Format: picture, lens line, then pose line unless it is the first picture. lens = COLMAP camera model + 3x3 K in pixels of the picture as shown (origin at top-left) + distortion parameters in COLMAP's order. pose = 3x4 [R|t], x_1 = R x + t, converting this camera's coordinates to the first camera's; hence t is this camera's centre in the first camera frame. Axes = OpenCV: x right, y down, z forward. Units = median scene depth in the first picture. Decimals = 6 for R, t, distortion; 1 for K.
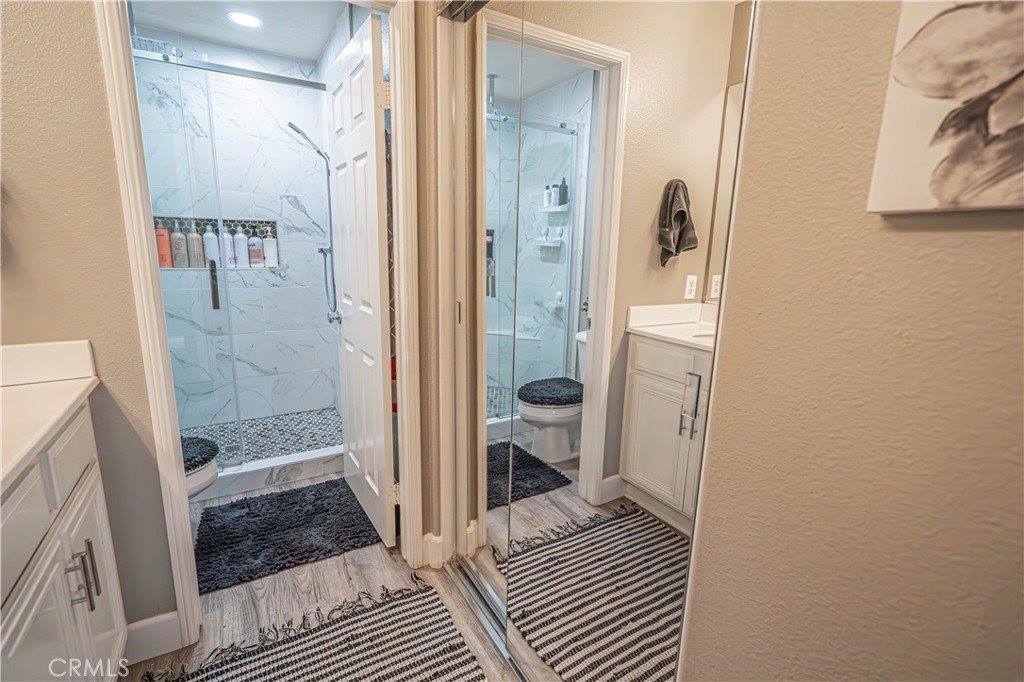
lens RADIAL K [[470.7, 0, 512.3], [0, 470.7, 343.0], [0, 0, 1]] dist [-0.000127, 0.000287]
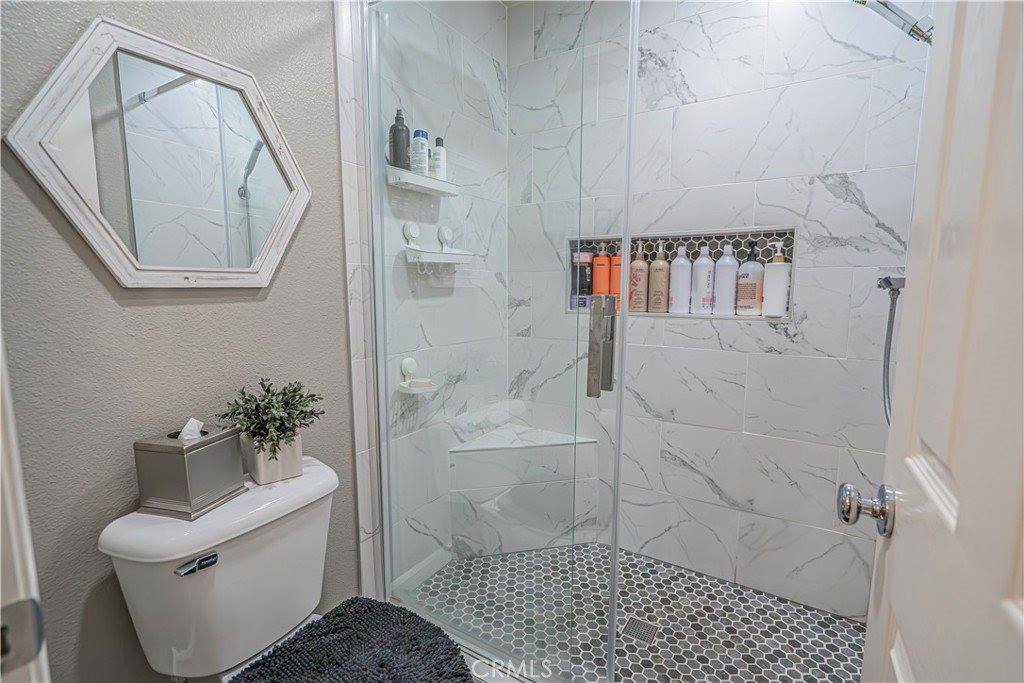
lens RADIAL K [[472.7, 0, 514.3], [0, 472.7, 345.7], [0, 0, 1]] dist [-0.003416, 0.000505]
pose [[0.469108, 0.090345, -0.878507, -0.179363], [-0.170873, 0.985242, 0.010079, -0.084990], [0.866453, 0.145385, 0.477622, 0.504400]]
